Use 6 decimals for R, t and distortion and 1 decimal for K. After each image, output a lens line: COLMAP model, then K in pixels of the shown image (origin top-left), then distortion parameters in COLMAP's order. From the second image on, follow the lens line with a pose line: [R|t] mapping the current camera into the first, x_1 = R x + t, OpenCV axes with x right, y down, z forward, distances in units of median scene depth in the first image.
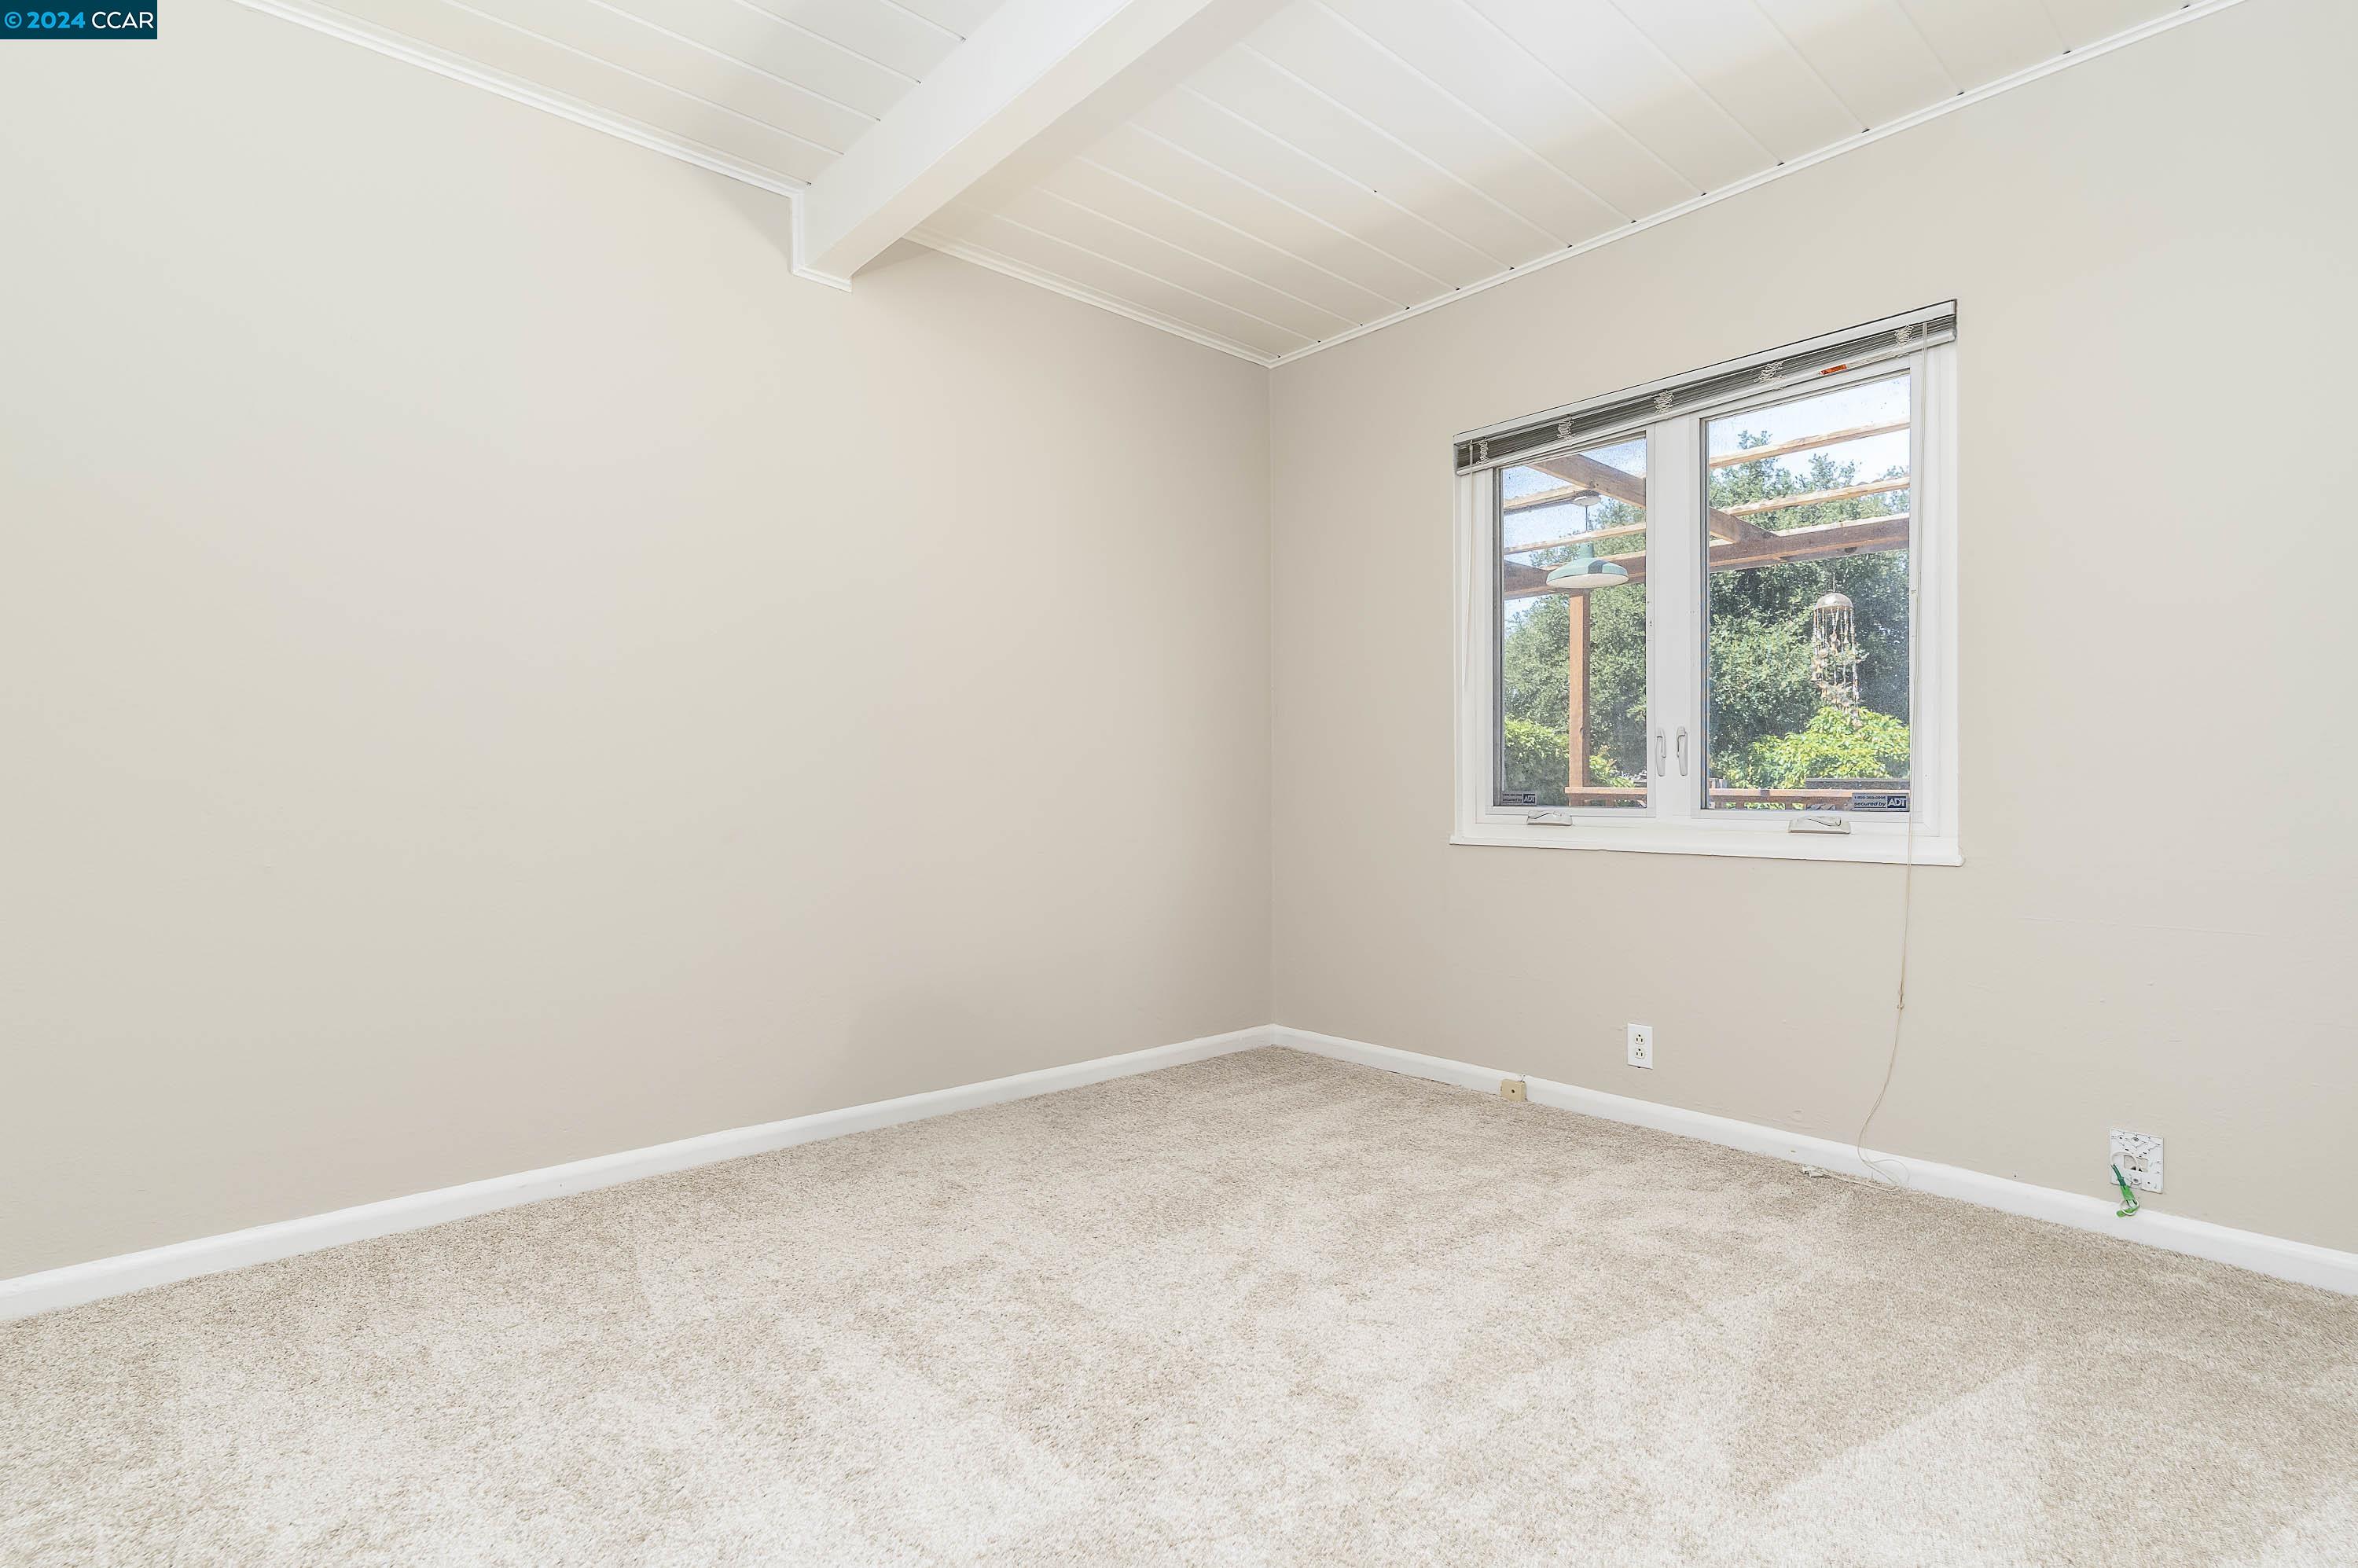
lens RADIAL K [[1144.2, 0, 1171.9], [0, 1144.2, 796.0], [0, 0, 1]] dist [0.002216, 0.001181]
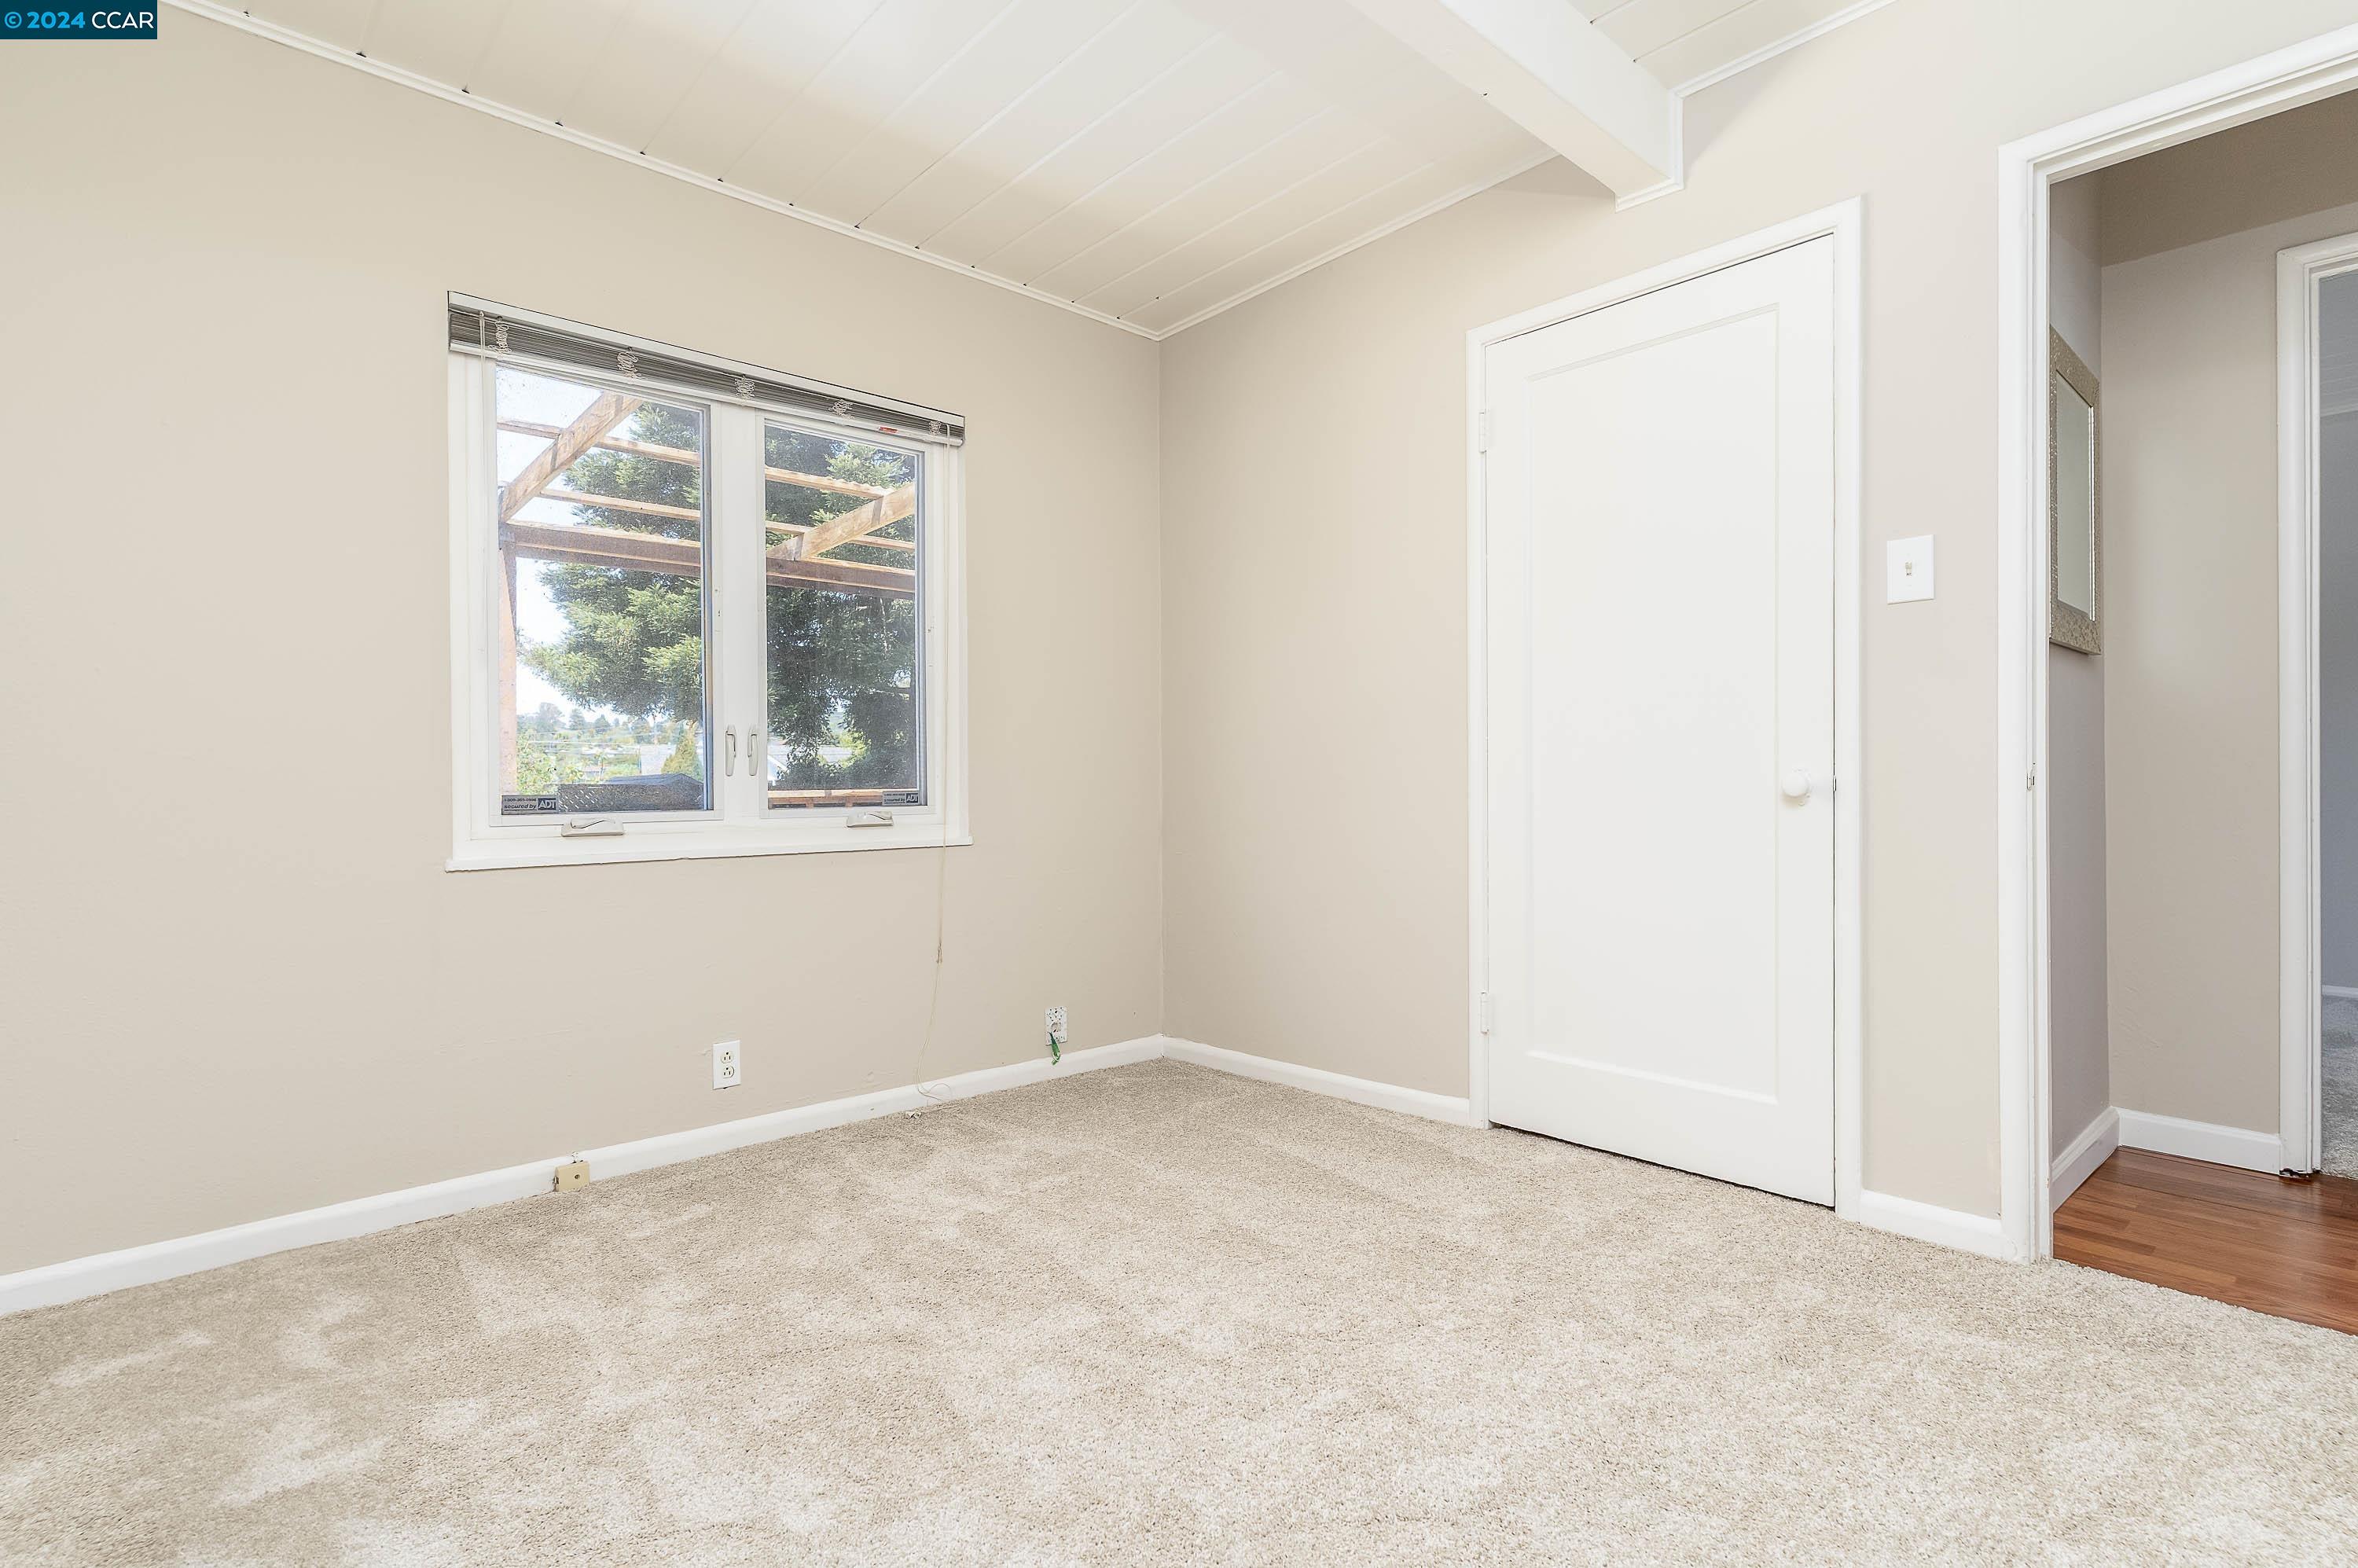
lens RADIAL K [[1166.4, 0, 1179.0], [0, 1166.4, 784.0], [0, 0, 1]] dist [0.001936, 0.000876]
pose [[-0.028445, -0.005304, 0.999581, -0.628340], [0.011188, 0.999922, 0.005624, -0.013707], [-0.999533, 0.011343, -0.028383, 0.743011]]
